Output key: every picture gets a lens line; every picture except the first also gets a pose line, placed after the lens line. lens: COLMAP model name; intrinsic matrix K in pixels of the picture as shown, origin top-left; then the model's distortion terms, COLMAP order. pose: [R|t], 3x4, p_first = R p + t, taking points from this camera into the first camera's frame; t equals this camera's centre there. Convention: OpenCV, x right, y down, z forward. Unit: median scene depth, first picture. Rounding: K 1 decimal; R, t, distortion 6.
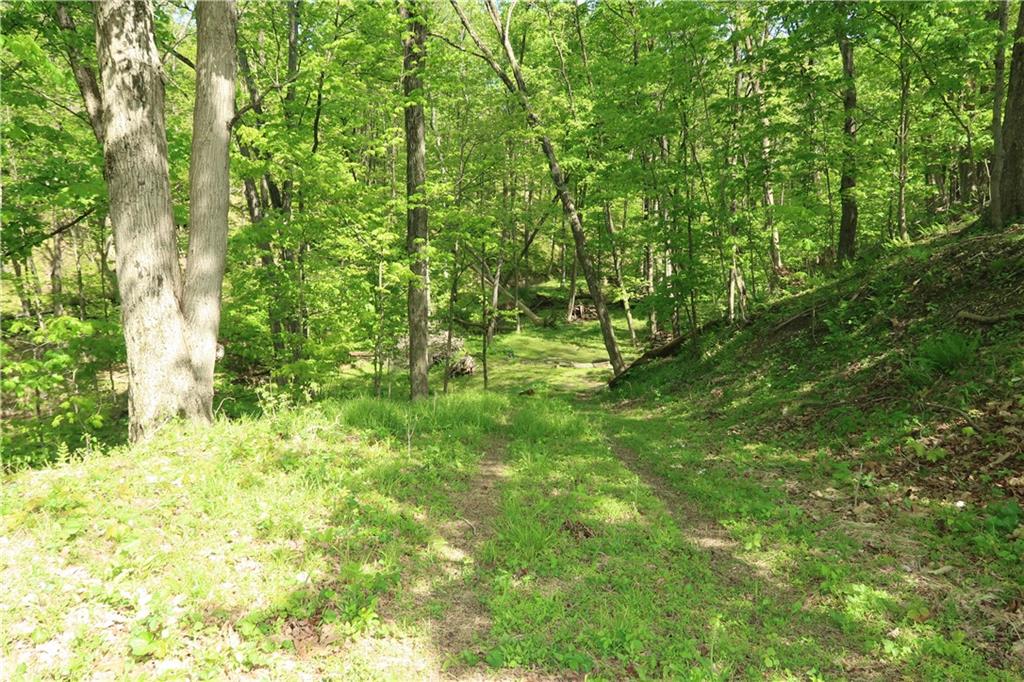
lens RADIAL K [[703.2, 0, 512.0], [0, 703.2, 341.0], [0, 0, 1]] dist [-0.036846, 0.000453]
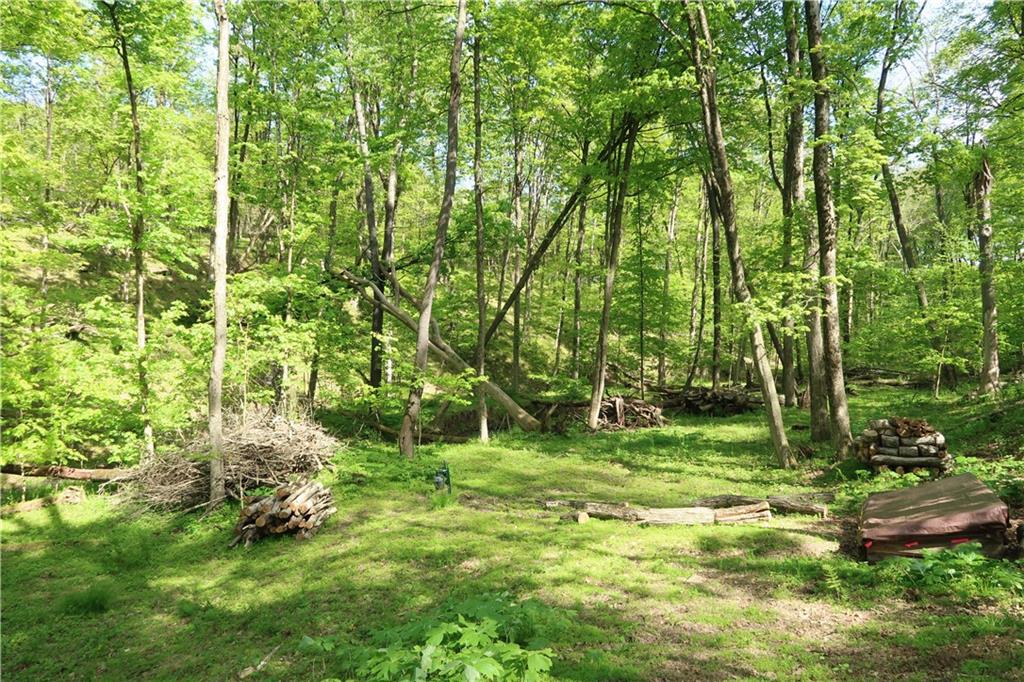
lens RADIAL K [[703.2, 0, 512.0], [0, 703.2, 341.0], [0, 0, 1]] dist [-0.036846, 0.000453]
pose [[0.999628, 0.026615, -0.005919, 0.031464], [-0.027265, 0.974797, -0.221423, 0.026580], [-0.000124, 0.221502, 0.975160, 0.612780]]
